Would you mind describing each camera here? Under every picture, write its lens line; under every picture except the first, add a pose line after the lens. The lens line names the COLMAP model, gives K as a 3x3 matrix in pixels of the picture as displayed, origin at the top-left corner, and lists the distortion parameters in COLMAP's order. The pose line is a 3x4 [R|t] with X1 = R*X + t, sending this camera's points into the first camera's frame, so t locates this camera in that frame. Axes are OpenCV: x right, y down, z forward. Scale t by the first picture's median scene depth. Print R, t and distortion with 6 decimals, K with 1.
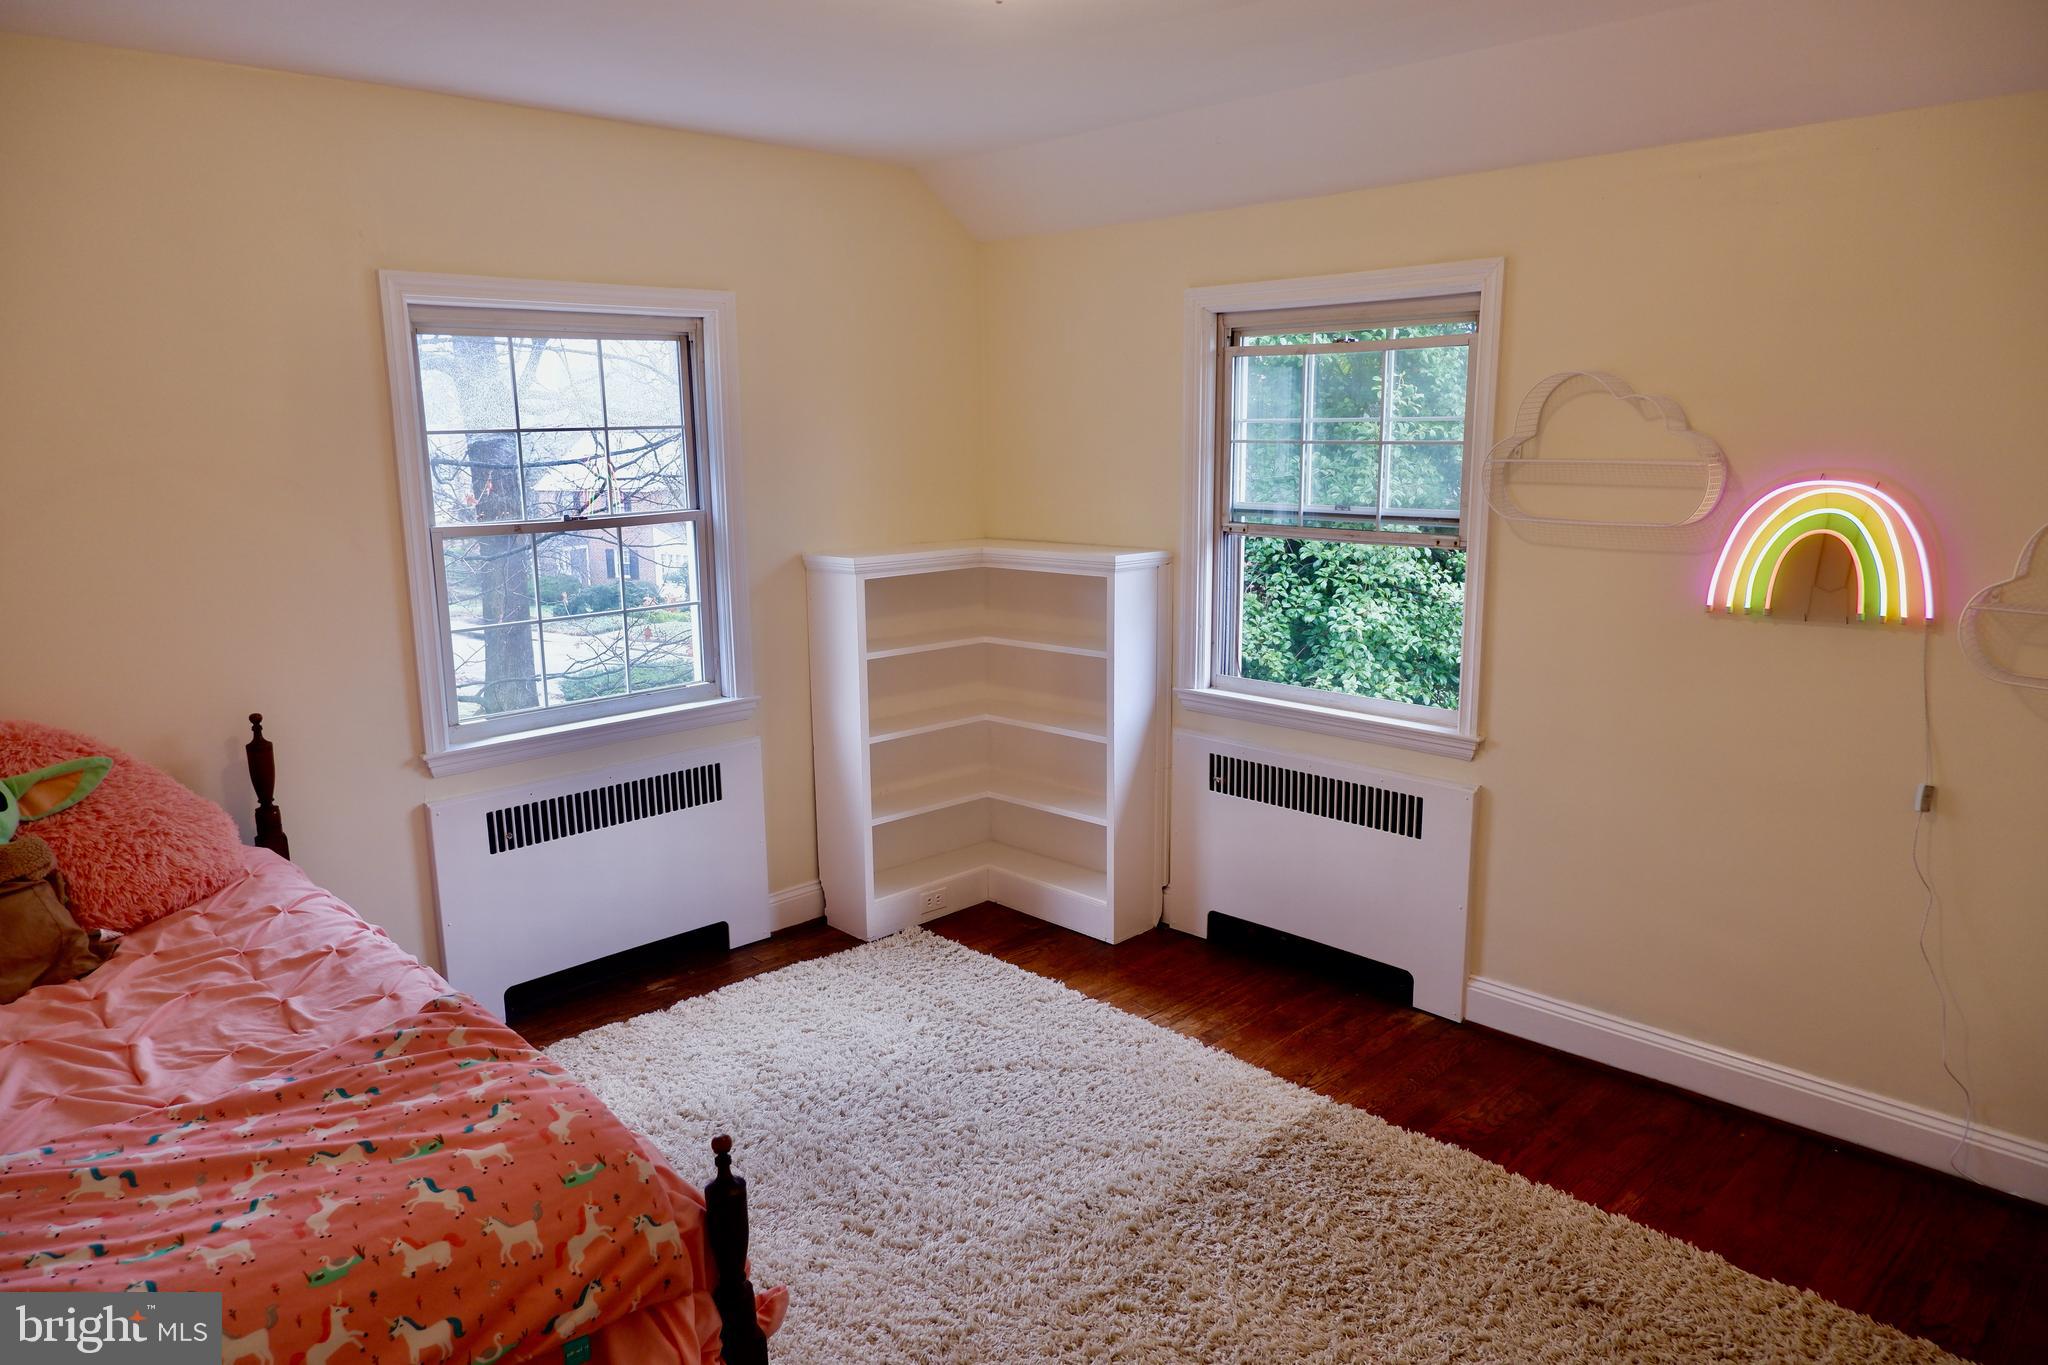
lens RADIAL K [[1328.4, 0, 1016.7], [0, 1328.4, 691.7], [0, 0, 1]] dist [-0.018713, 0.001249]
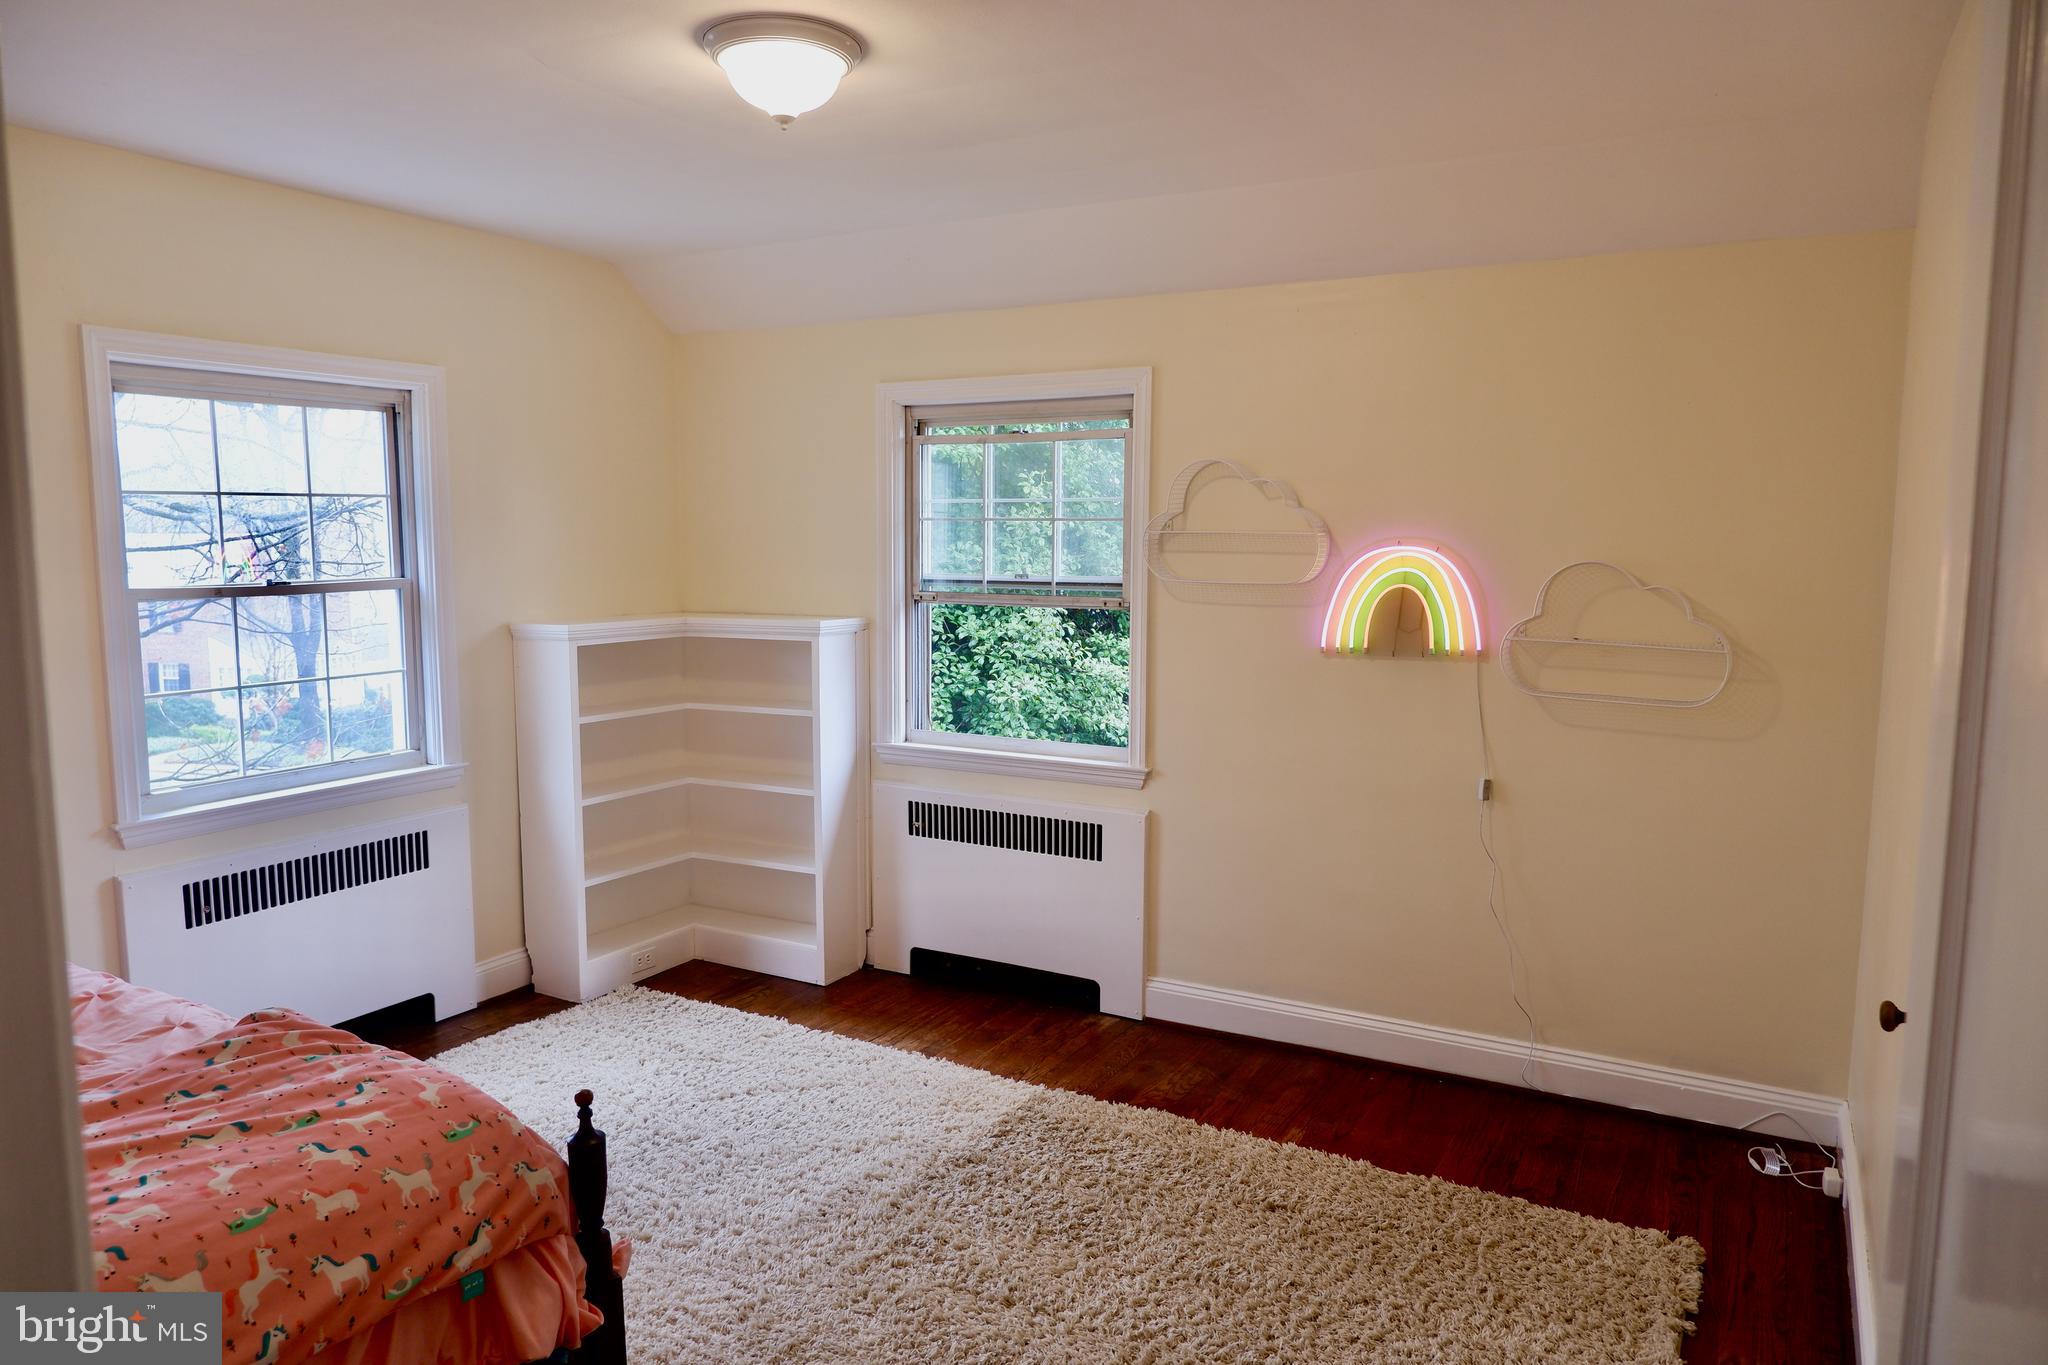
lens RADIAL K [[1328.4, 0, 1018.0], [0, 1328.4, 692.3], [0, 0, 1]] dist [-0.018713, 0.001249]
pose [[0.959647, -0.018804, 0.280577, -0.095112], [0.040780, 0.996520, -0.072693, 0.051799], [-0.278234, 0.081202, 0.957075, -0.104776]]
